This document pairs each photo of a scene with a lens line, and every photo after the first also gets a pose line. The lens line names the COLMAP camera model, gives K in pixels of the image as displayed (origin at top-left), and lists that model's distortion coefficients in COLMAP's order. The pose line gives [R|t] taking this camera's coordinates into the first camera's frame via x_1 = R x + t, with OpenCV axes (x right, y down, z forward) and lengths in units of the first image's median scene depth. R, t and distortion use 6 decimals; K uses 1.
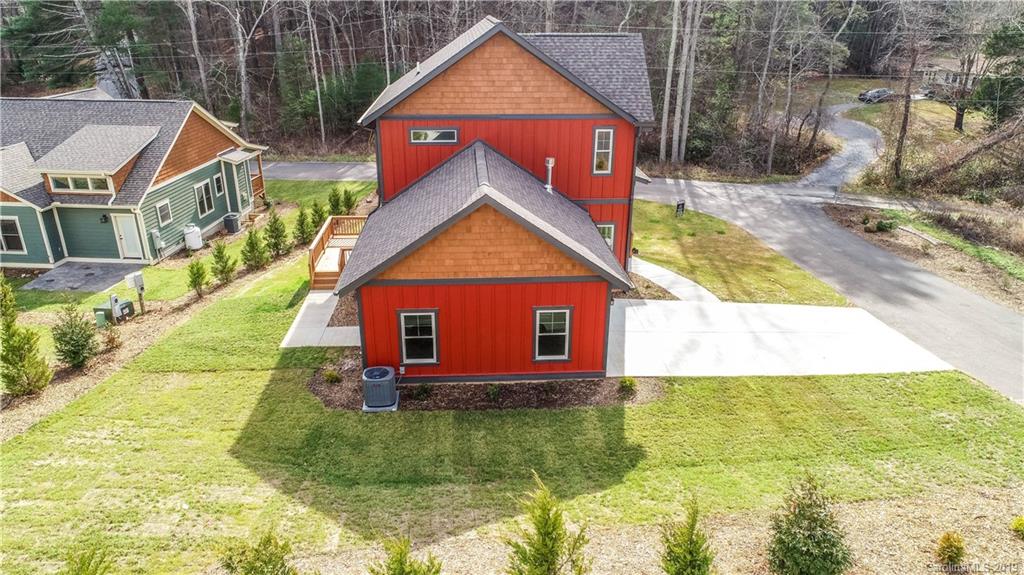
lens RADIAL K [[685.3, 0, 495.4], [0, 685.3, 286.7], [0, 0, 1]] dist [0.000961, -0.000196]
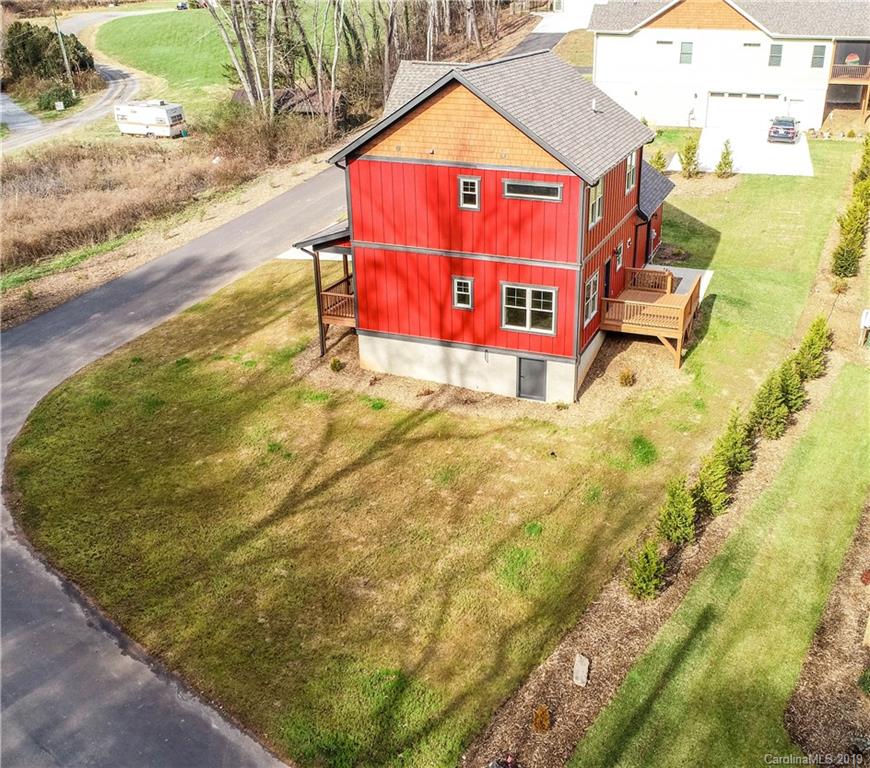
lens RADIAL K [[933.7, 0, 532.0], [0, 933.7, 382.1], [0, 0, 1]] dist [0.025272, 0.005973]
pose [[-0.932936, -0.156520, 0.324241, -0.591435], [0.124665, 0.704426, 0.698743, -1.092692], [-0.337771, 0.692304, -0.637672, 2.393771]]
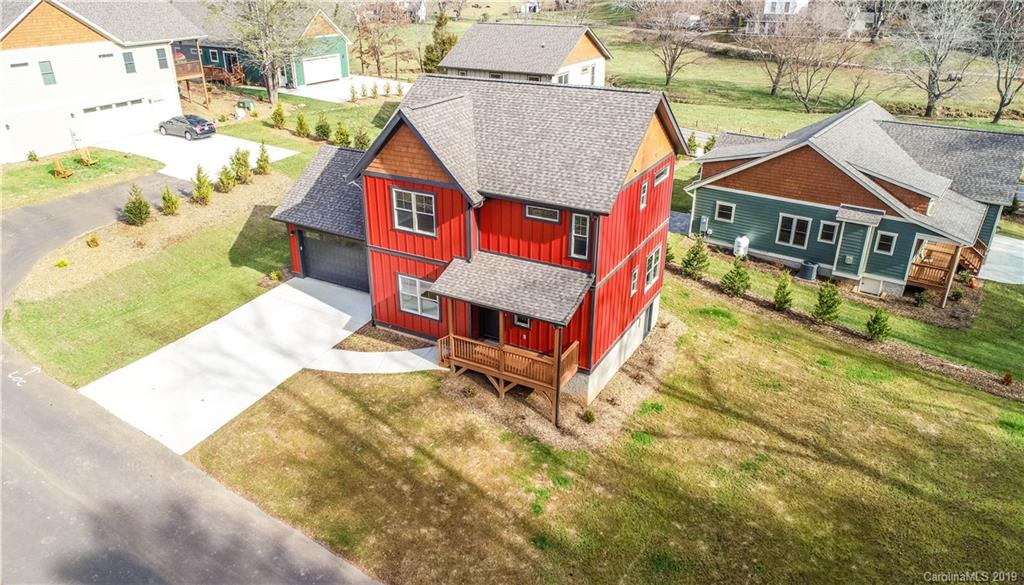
lens RADIAL K [[682.3, 0, 512.0], [0, 682.3, 292.5], [0, 0, 1]] dist [0.001698, 0.003500]
pose [[-0.533999, 0.356821, -0.766501, 0.976798], [-0.328382, 0.747878, 0.576927, -0.817442], [0.779108, 0.559784, -0.282192, 1.628992]]
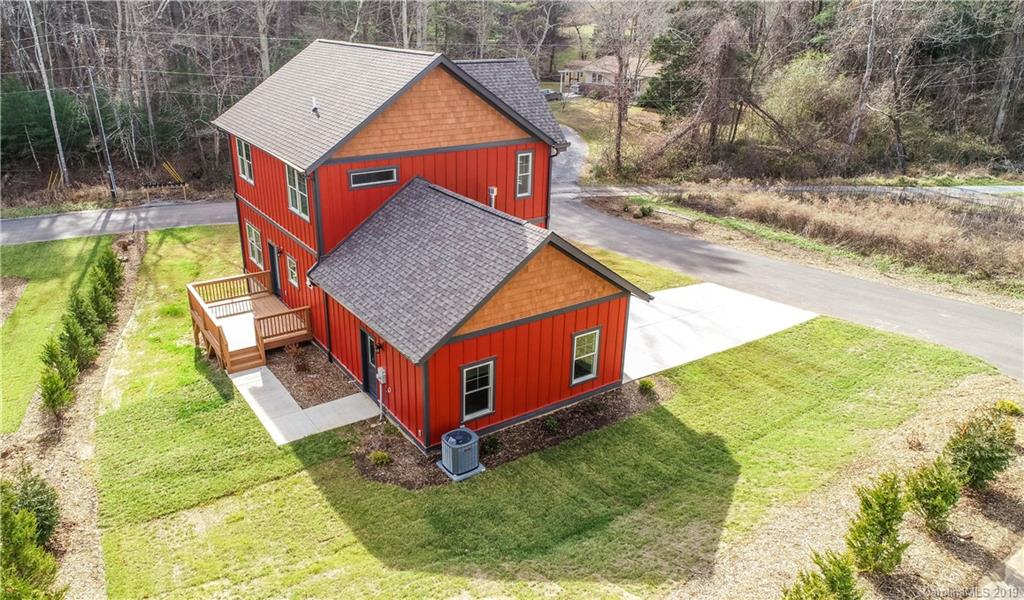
lens RADIAL K [[718.0, 0, 483.5], [0, 718.0, 303.4], [0, 0, 1]] dist [-0.006759, -0.000876]
pose [[0.867055, -0.186525, 0.461979, -0.445896], [0.185205, 0.981493, 0.048681, -0.074995], [-0.462510, 0.043351, 0.885554, 0.088337]]
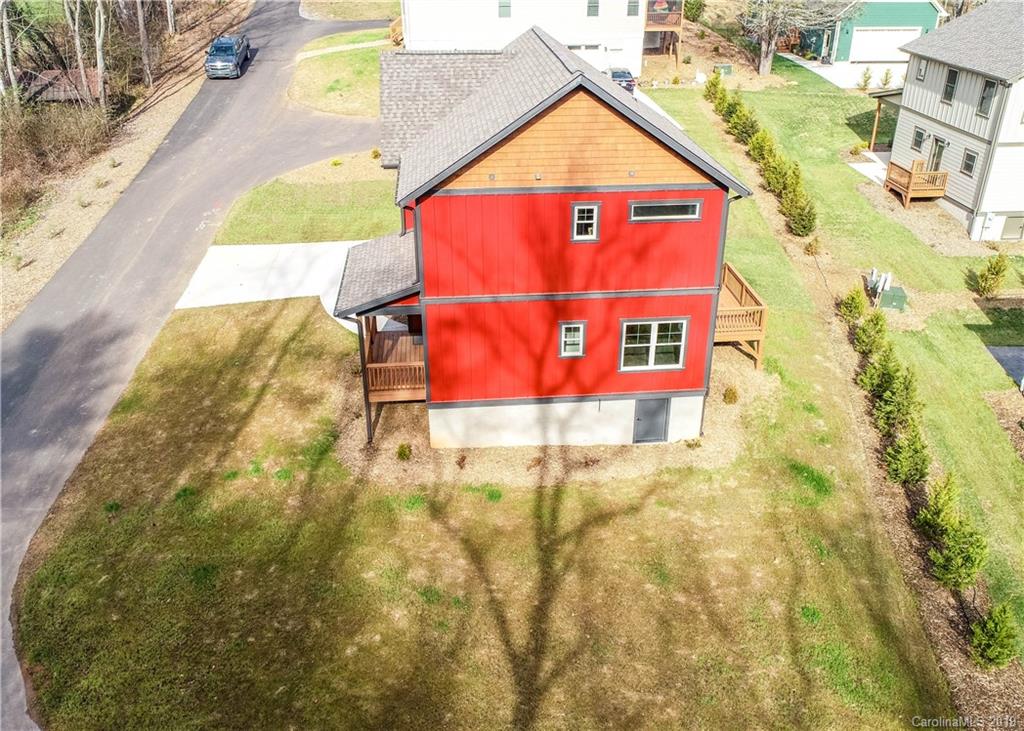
lens RADIAL K [[876.5, 0, 560.2], [0, 876.5, 365.6], [0, 0, 1]] dist [0.010034, 0.002457]
pose [[-0.997355, 0.020040, -0.069869, 0.060900], [-0.040732, 0.642044, 0.765585, -1.033065], [0.060201, 0.766406, -0.639529, 2.165934]]
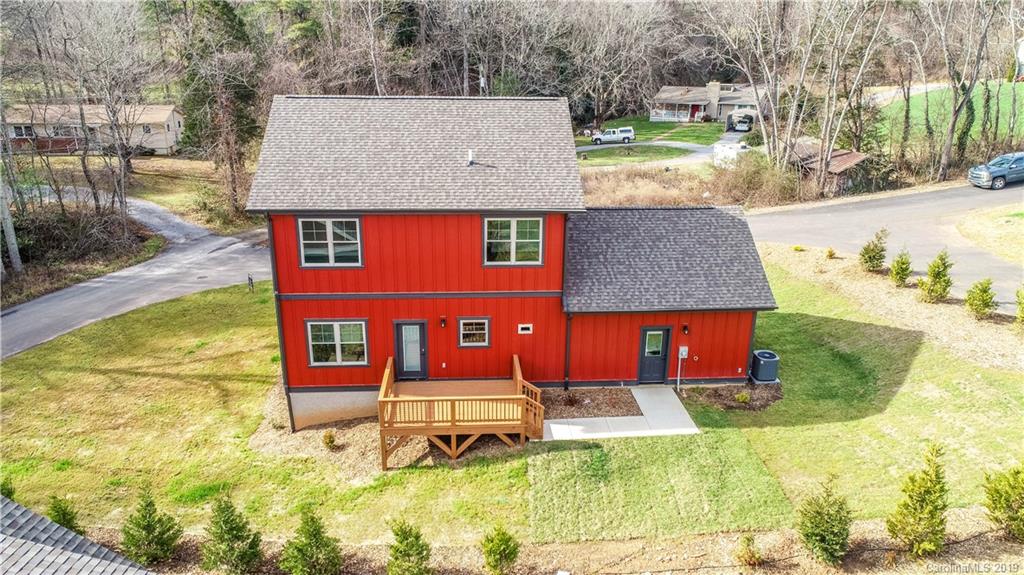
lens RADIAL K [[685.3, 0, 495.4], [0, 685.3, 286.7], [0, 0, 1]] dist [0.000961, -0.000196]
pose [[-0.009274, -0.319497, 0.947542, -1.101320], [0.373180, 0.878016, 0.299707, -0.466104], [-0.927713, 0.356383, 0.111087, 1.026455]]
